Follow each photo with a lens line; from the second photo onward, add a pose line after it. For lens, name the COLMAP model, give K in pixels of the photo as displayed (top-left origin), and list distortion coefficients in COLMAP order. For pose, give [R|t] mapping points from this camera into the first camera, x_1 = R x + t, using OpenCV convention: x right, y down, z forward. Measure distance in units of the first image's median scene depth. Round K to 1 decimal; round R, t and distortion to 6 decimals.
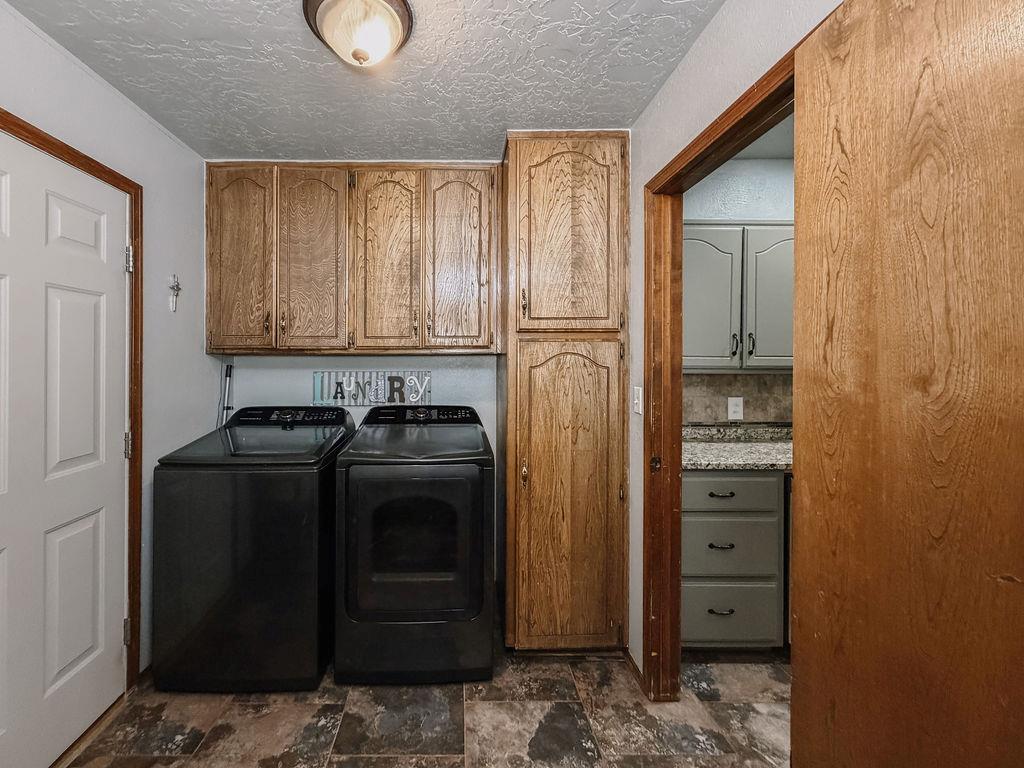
lens RADIAL K [[414.9, 0, 495.8], [0, 414.9, 361.6], [0, 0, 1]] dist [0.001434, -0.000525]
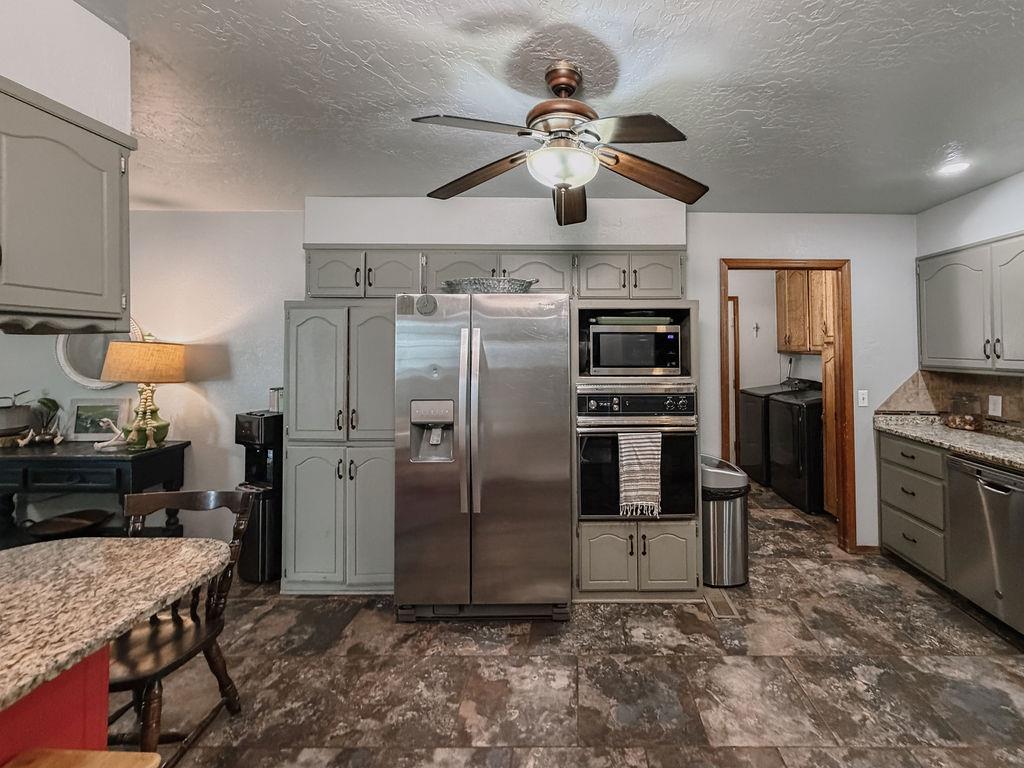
lens RADIAL K [[414.9, 0, 551.2], [0, 414.9, 347.1], [0, 0, 1]] dist [0.001434, -0.000525]
pose [[-0.061770, -0.008213, -0.998057, 2.043449], [0.002274, 0.999962, -0.008369, -0.043486], [0.998088, -0.002786, -0.061749, -0.131969]]
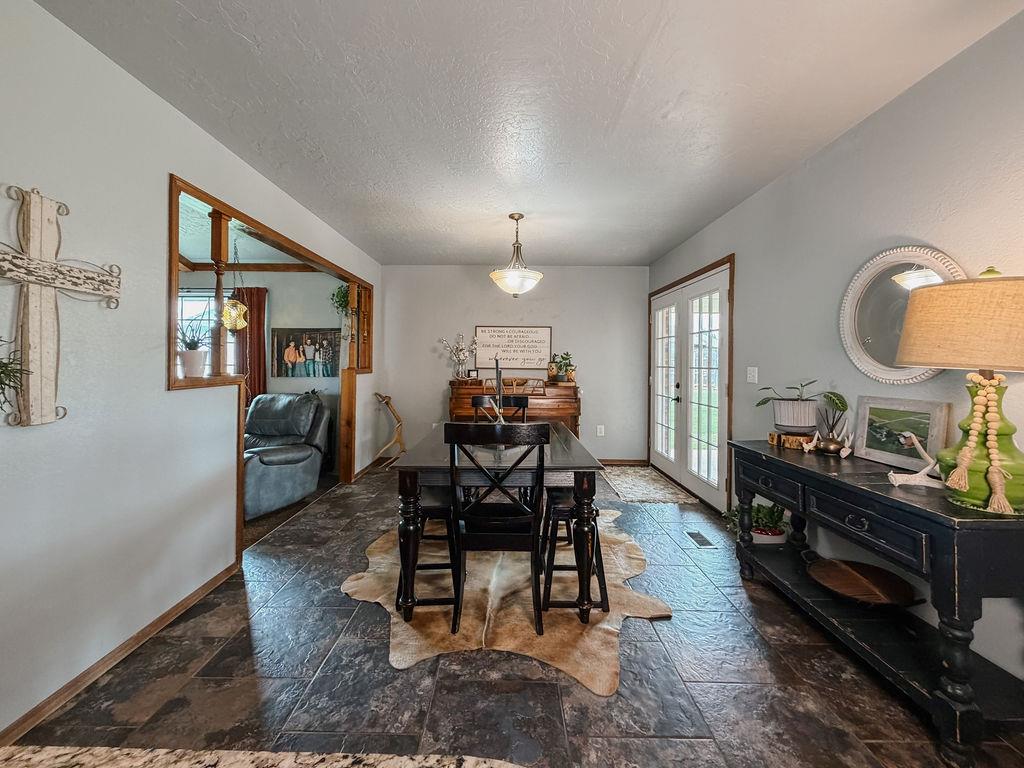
lens RADIAL K [[414.9, 0, 500.3], [0, 414.9, 360.4], [0, 0, 1]] dist [0.001434, -0.000525]
pose [[-0.996570, 0.005027, 0.082597, 1.424660], [0.004148, 0.999933, -0.010803, 0.053312], [-0.082646, -0.010423, -0.996524, -0.890506]]
